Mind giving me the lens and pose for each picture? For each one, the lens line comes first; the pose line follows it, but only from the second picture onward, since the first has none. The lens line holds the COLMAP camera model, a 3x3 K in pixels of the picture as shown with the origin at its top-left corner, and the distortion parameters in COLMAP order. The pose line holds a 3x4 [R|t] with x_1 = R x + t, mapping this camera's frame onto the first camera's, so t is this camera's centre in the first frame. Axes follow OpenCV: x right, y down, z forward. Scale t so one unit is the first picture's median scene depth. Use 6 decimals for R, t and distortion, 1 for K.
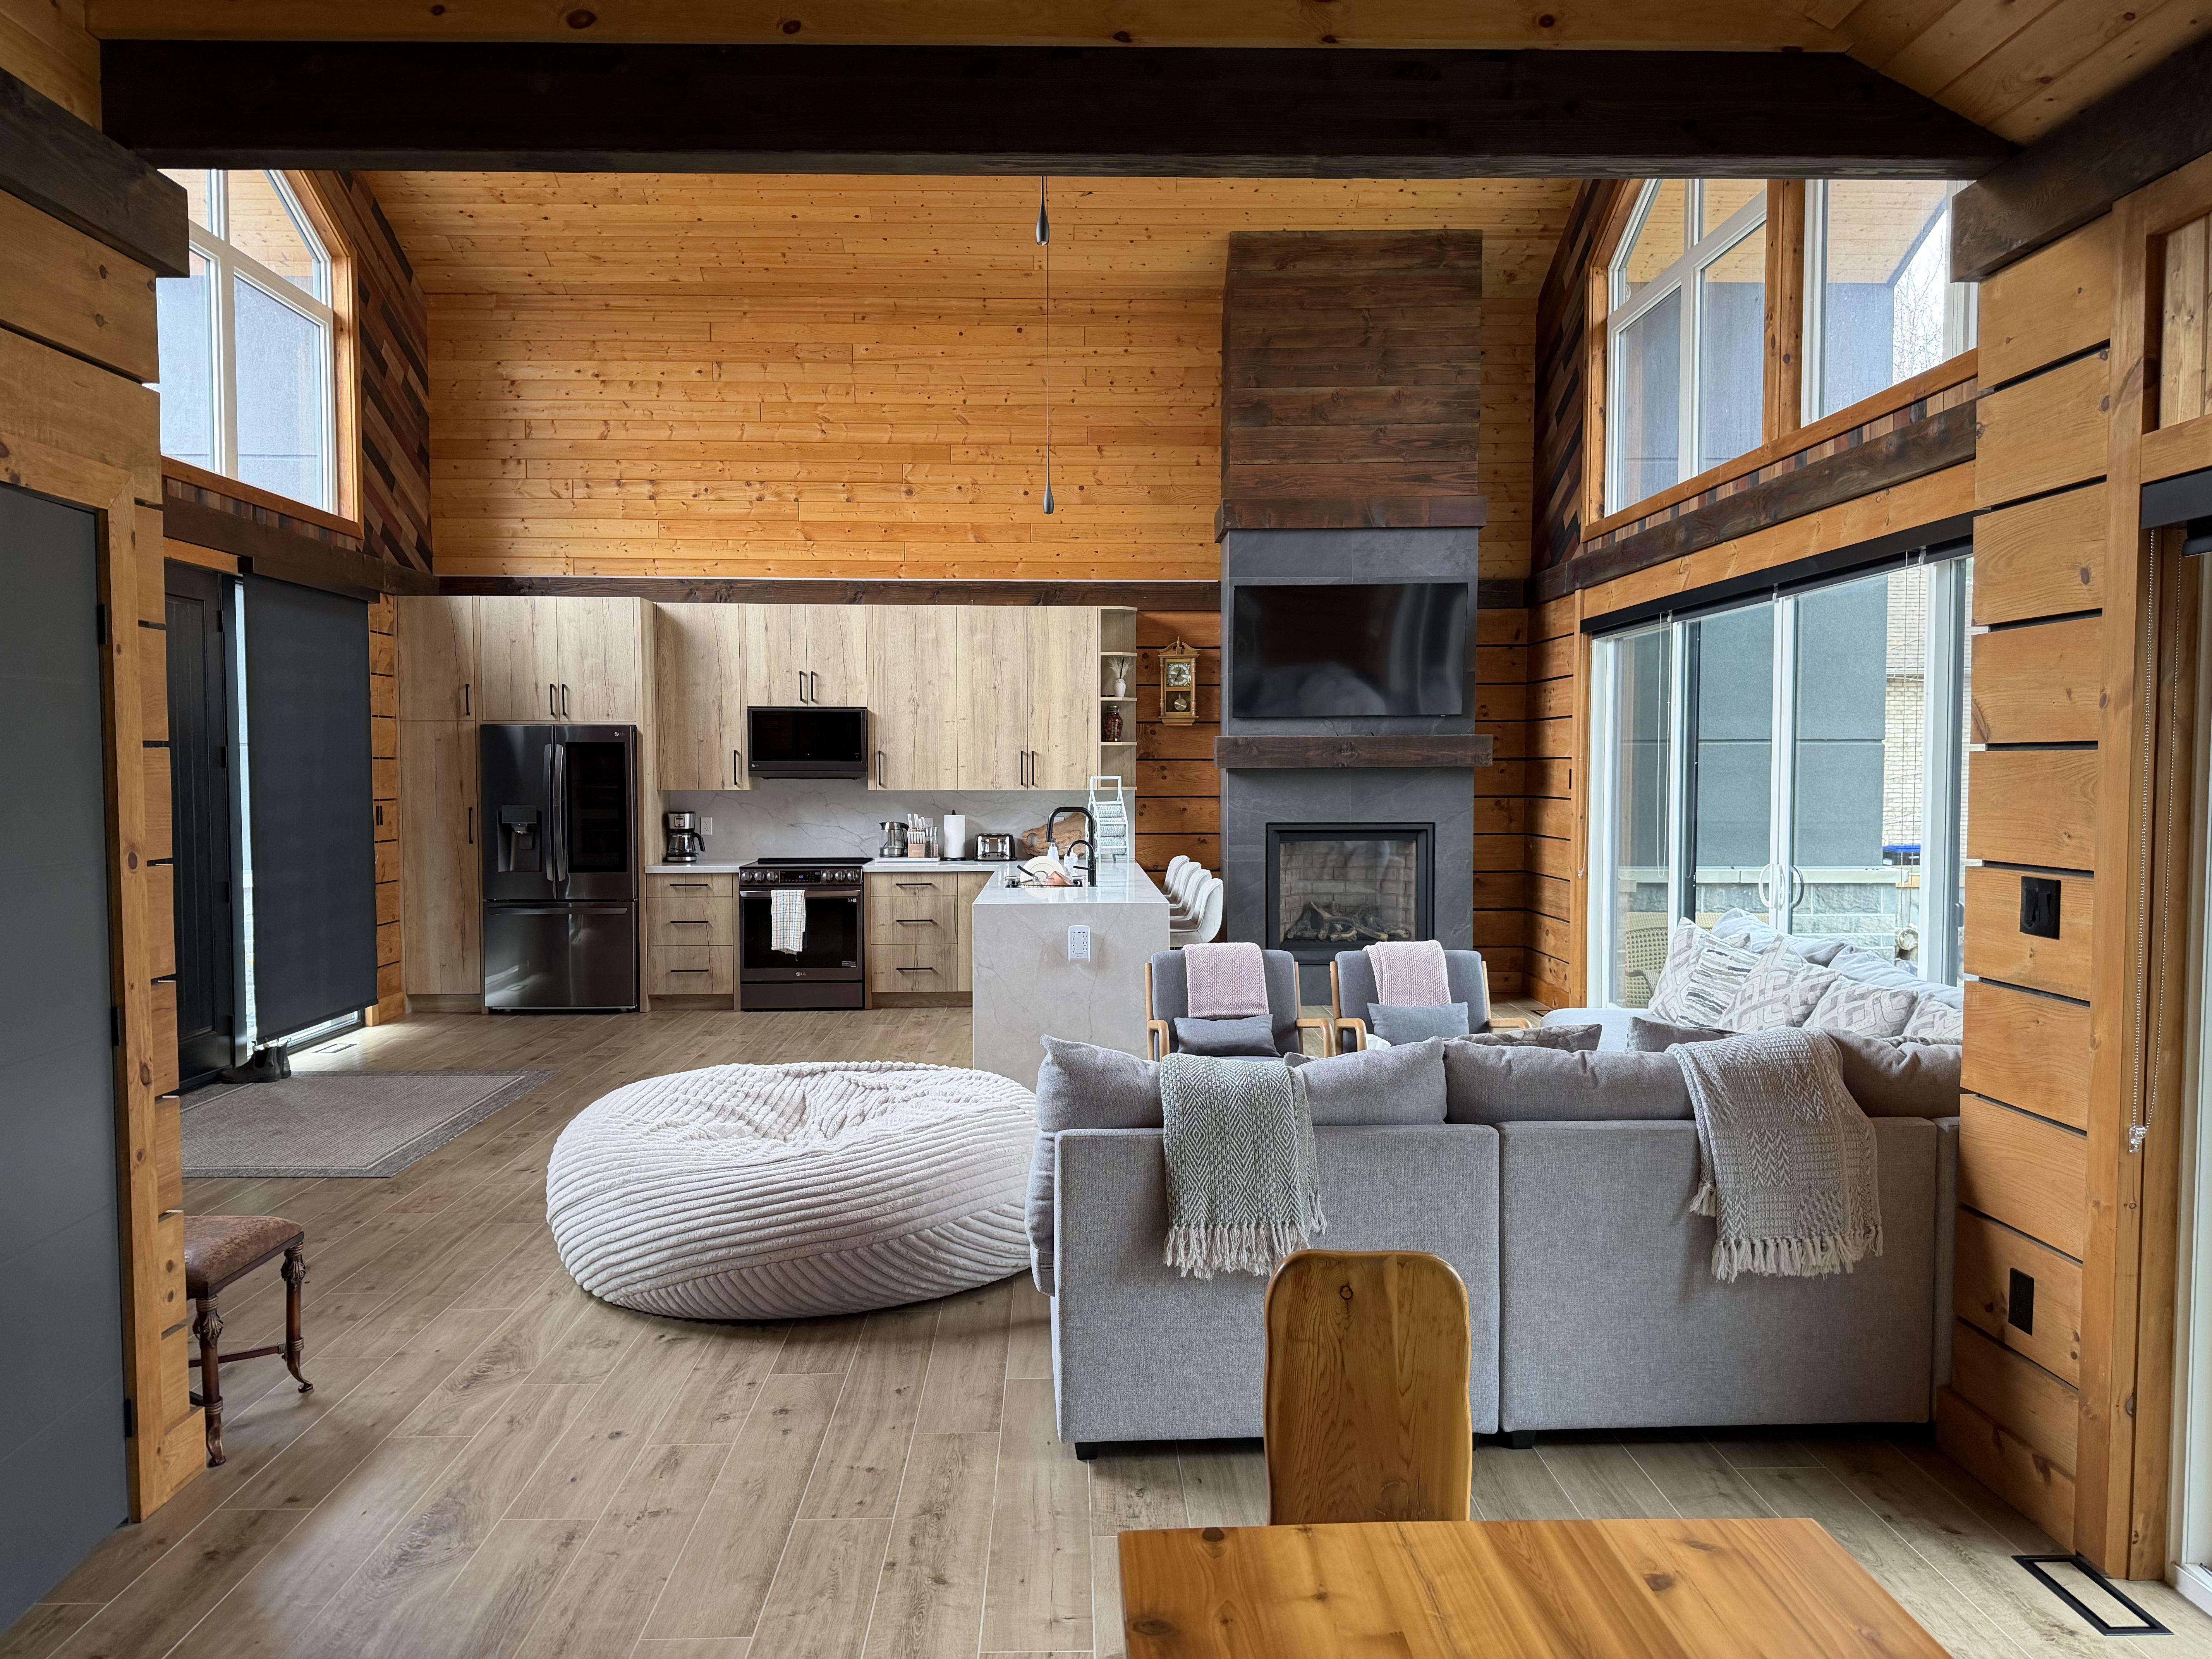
lens RADIAL K [[1533.1, 0, 1107.5], [0, 1533.1, 842.3], [0, 0, 1]] dist [0.107412, -0.005296]
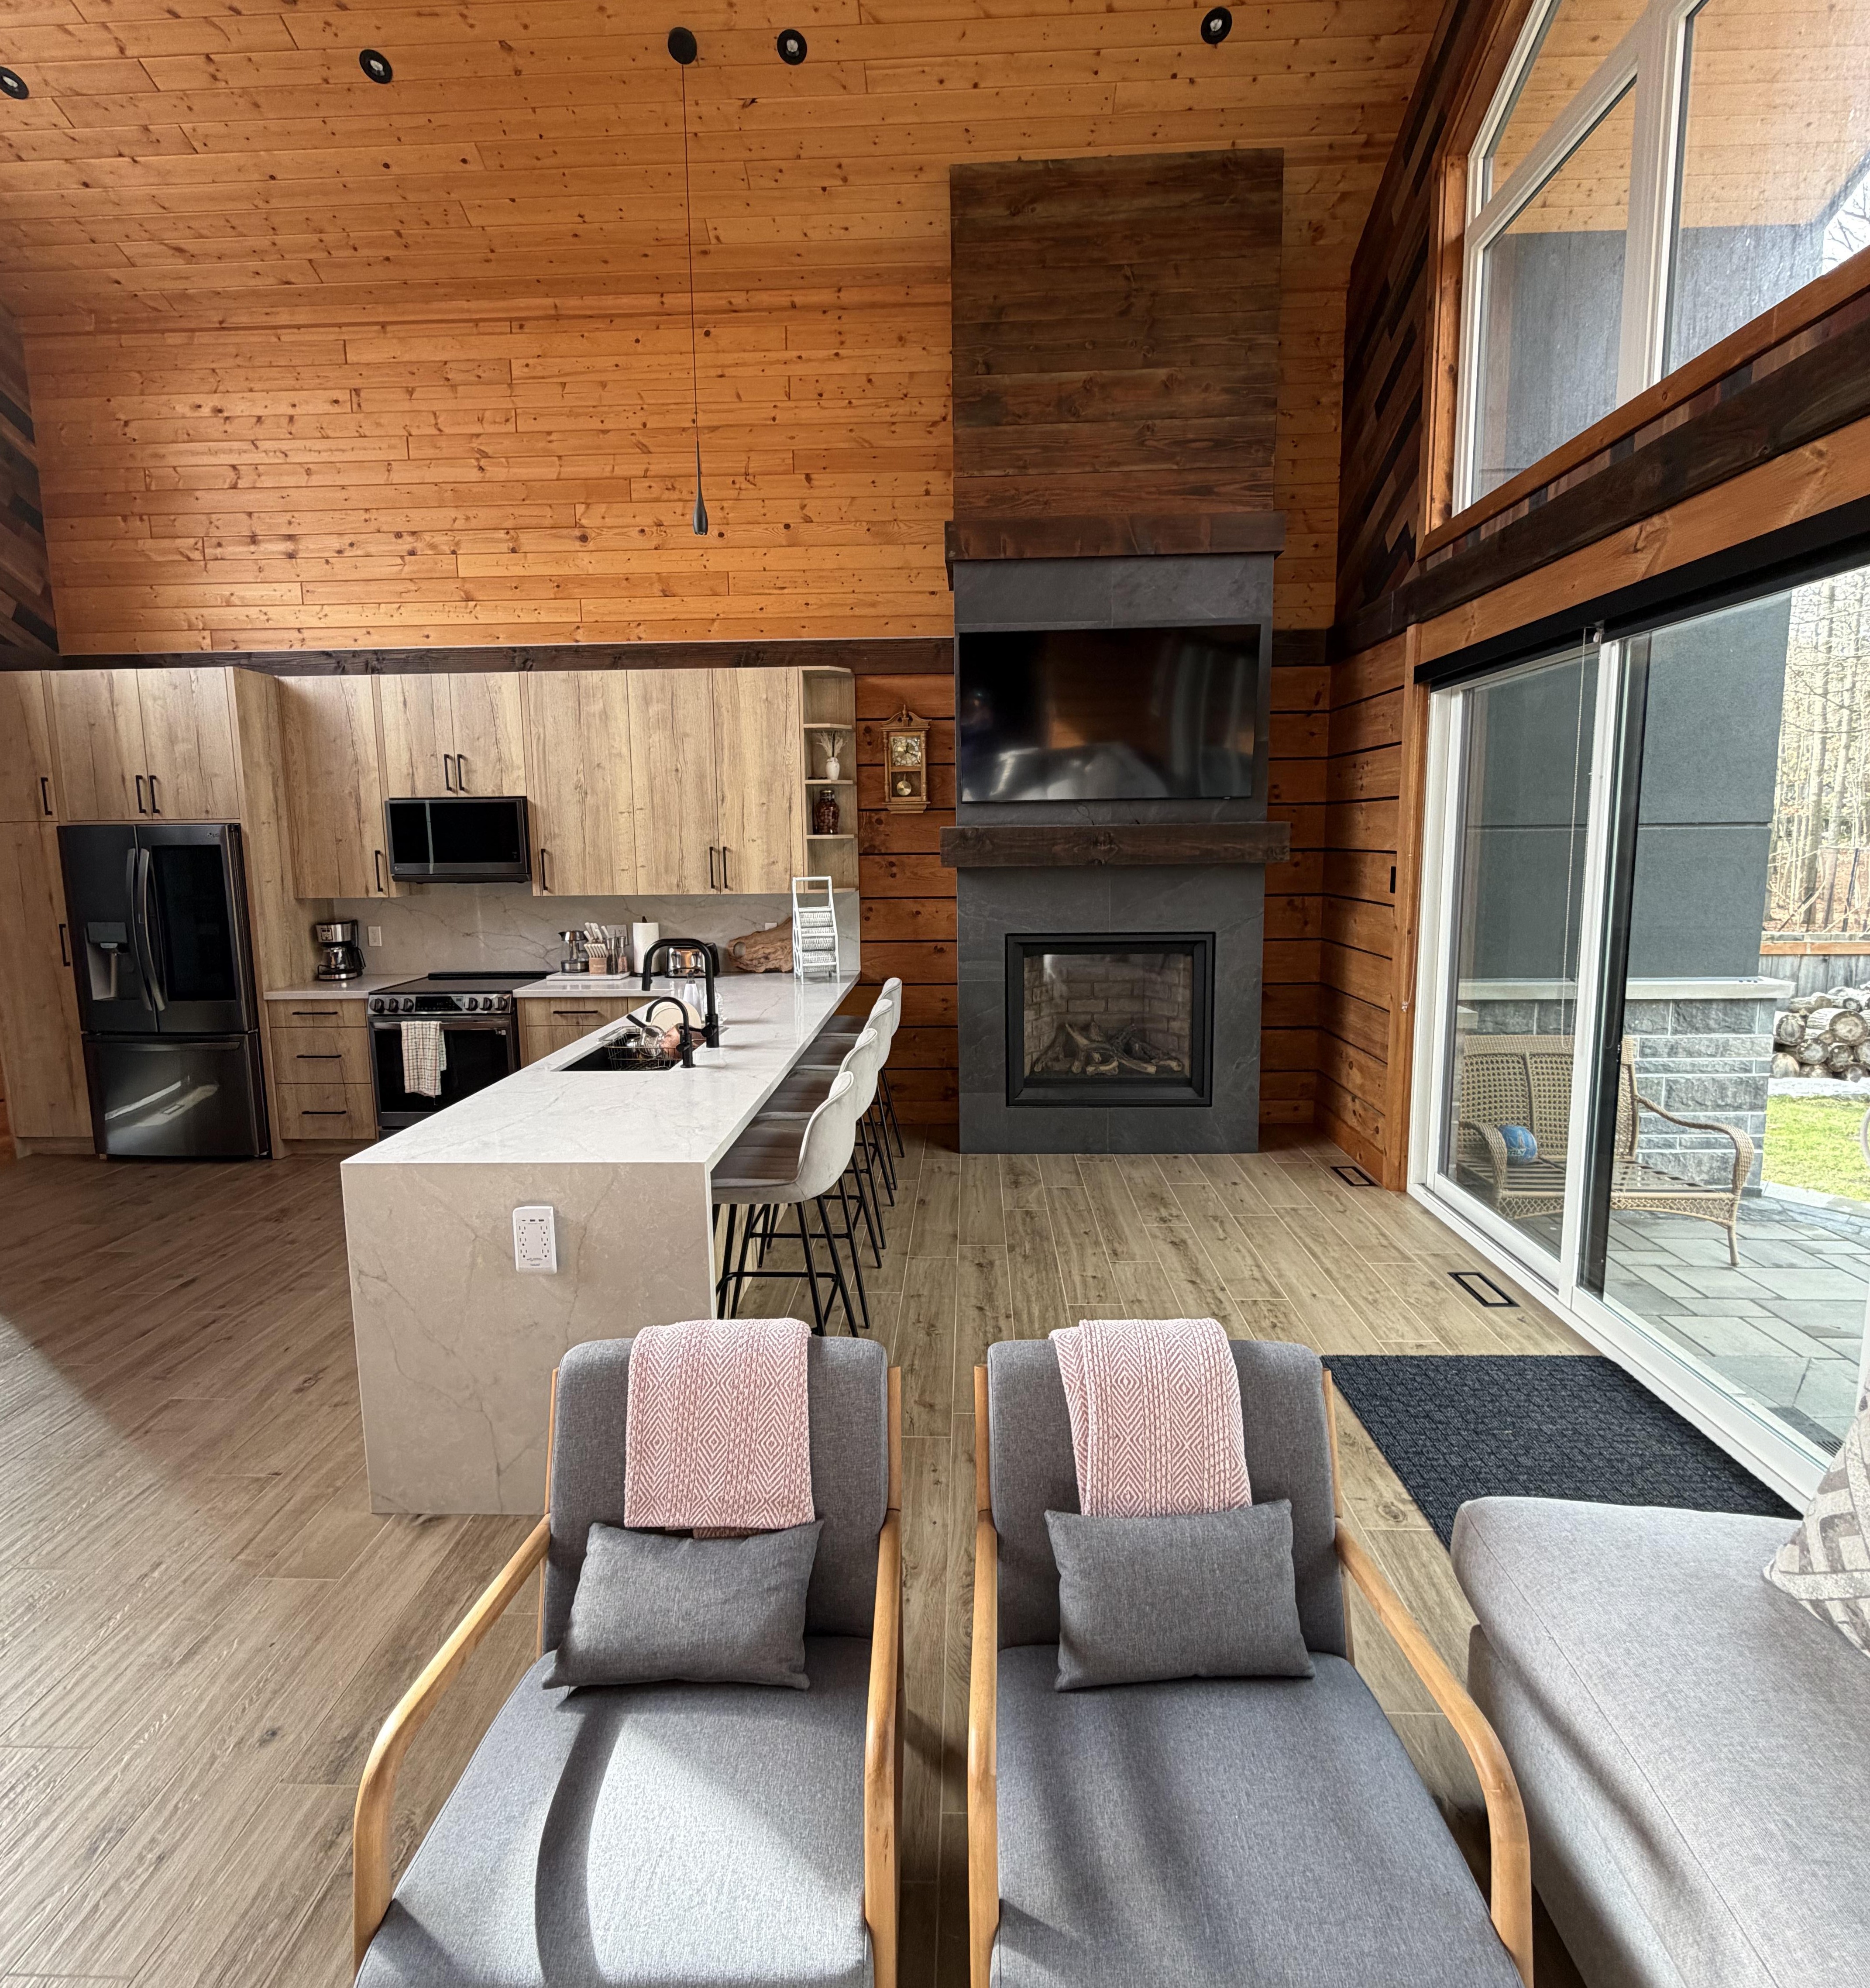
lens RADIAL K [[988.5, 0, 939.0], [0, 988.5, 955.3], [0, 0, 1]] dist [0.000355, 0.001310]
pose [[0.998105, -0.004010, -0.061410, 0.099554], [0.008416, 0.997394, 0.071654, -0.038501], [0.060962, -0.072035, 0.995537, 0.473355]]
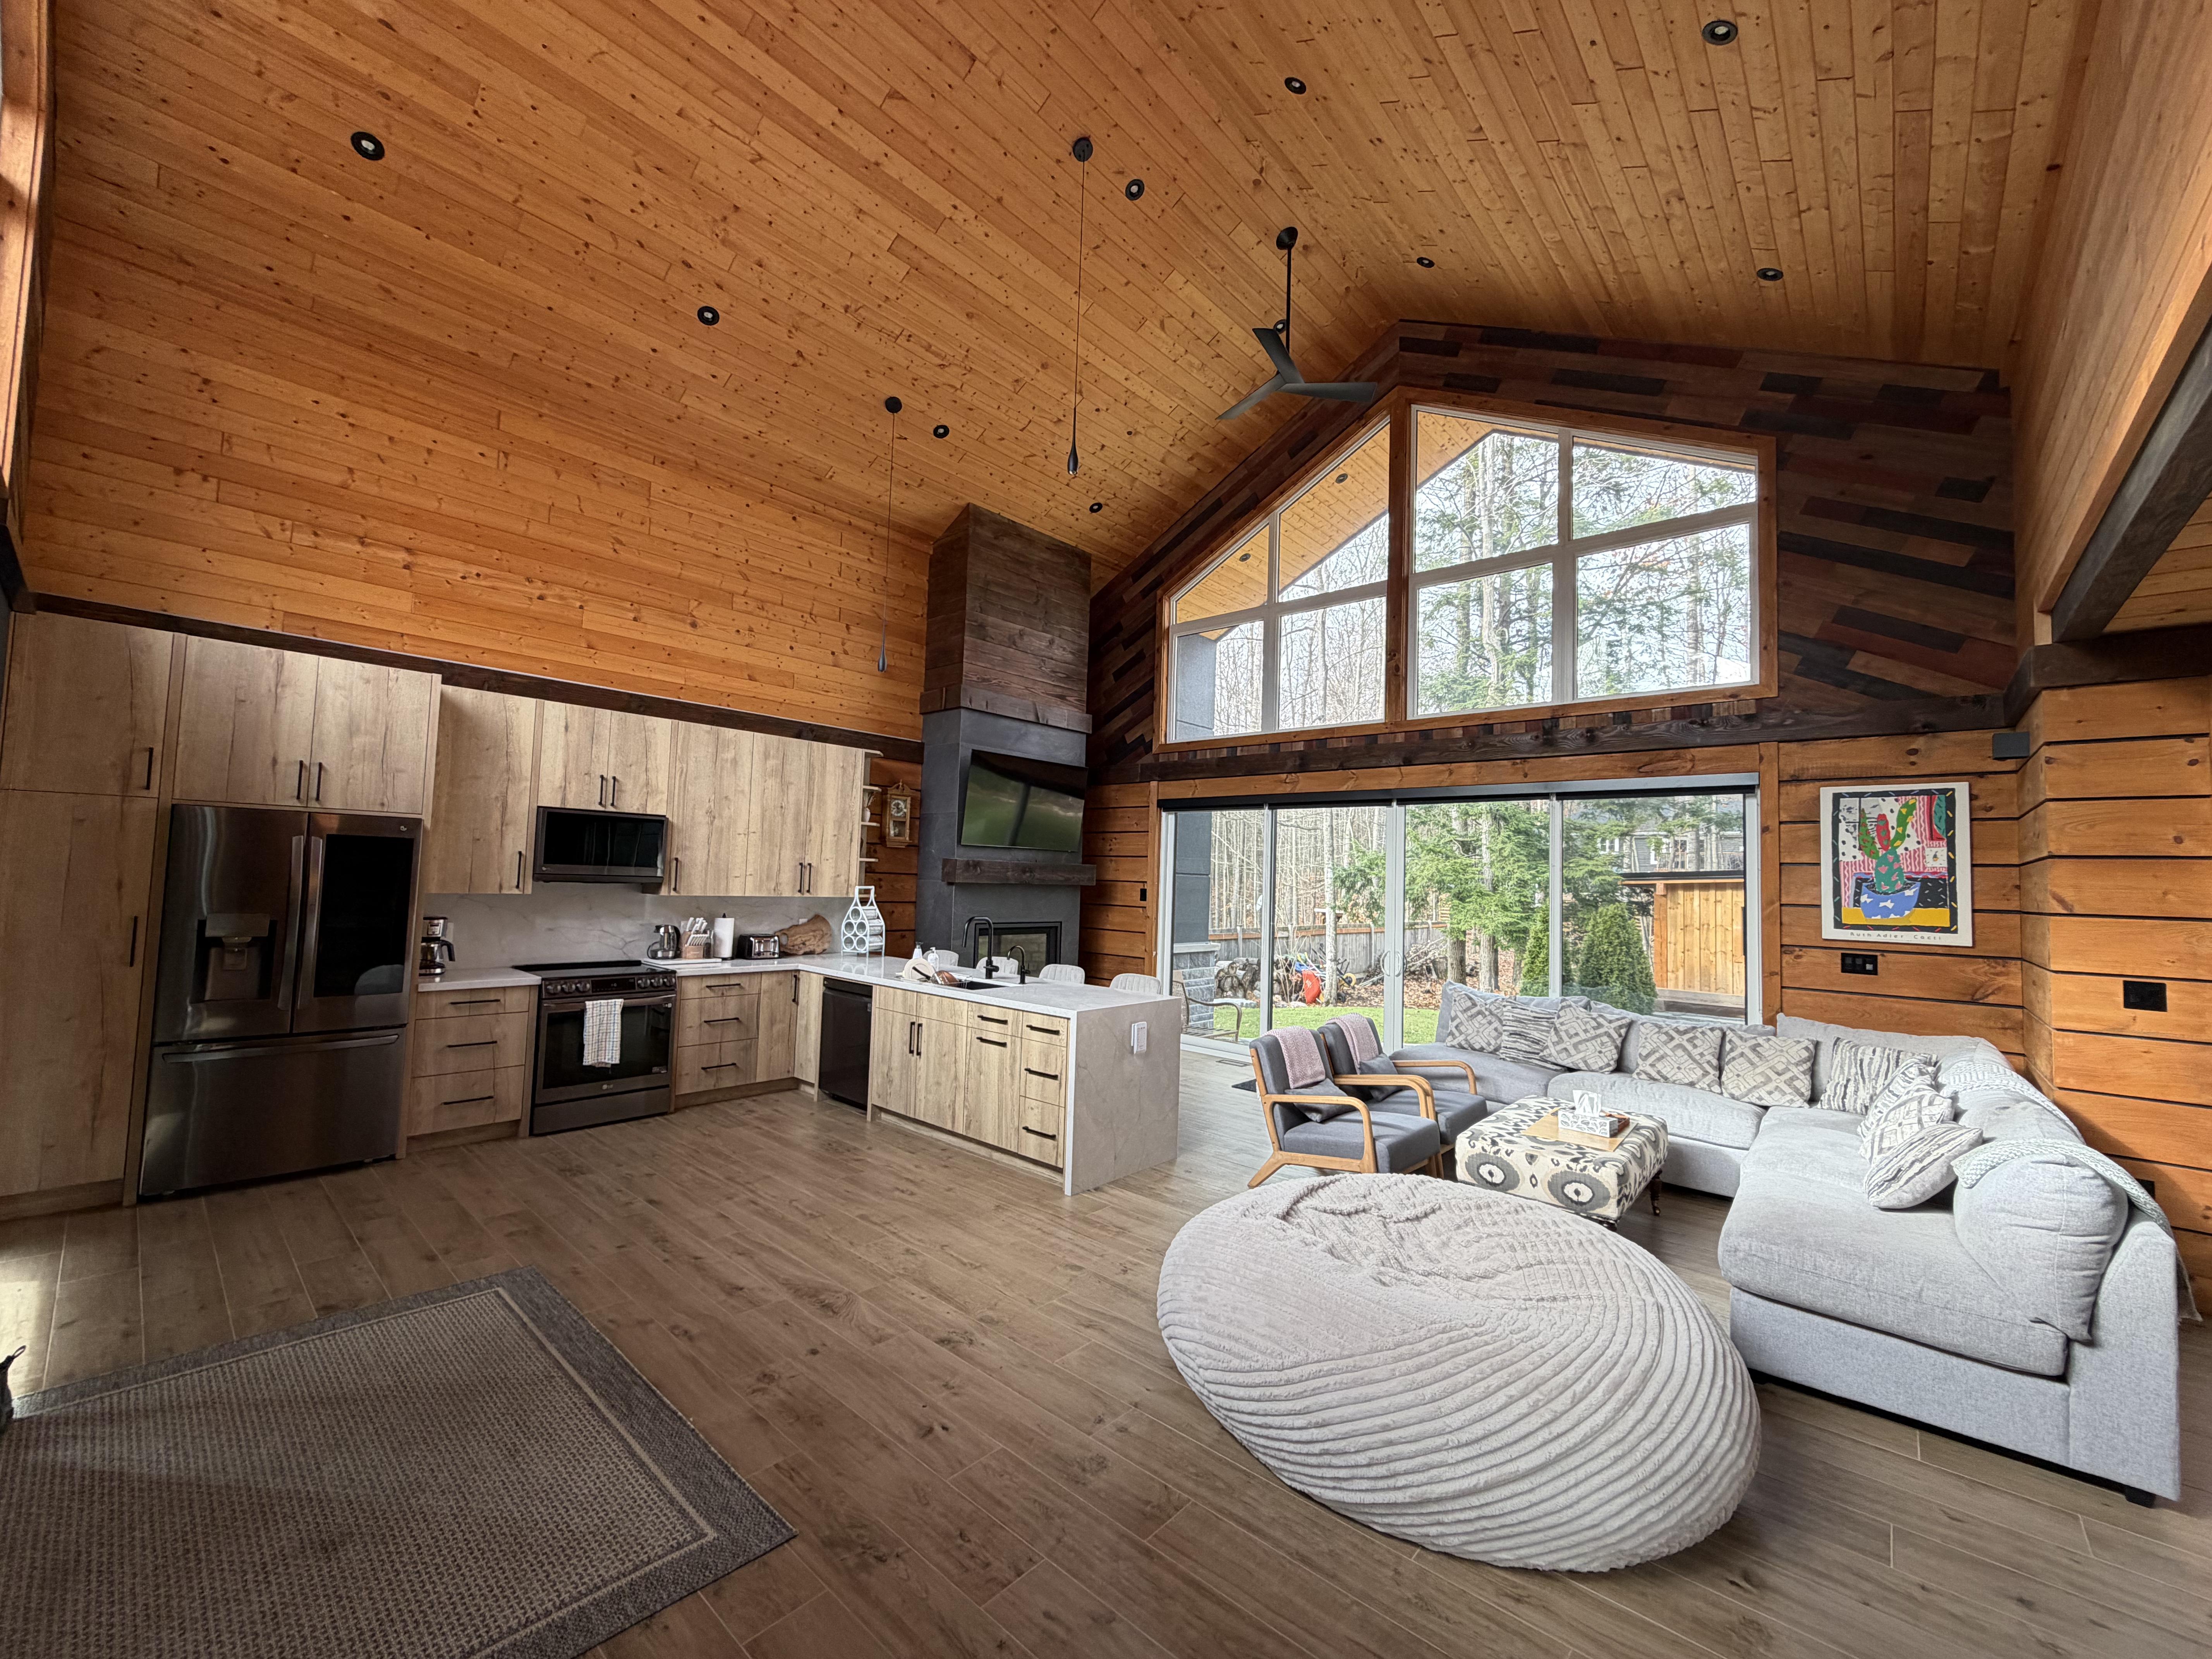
lens RADIAL K [[880.7, 0, 1098.3], [0, 880.7, 829.8], [0, 0, 1]] dist [-0.000621, 0.000081]
pose [[0.686225, 0.065656, 0.724420, -0.387294], [0.001407, 0.995796, -0.091585, -0.023218], [-0.727388, 0.063867, 0.683248, 0.378640]]
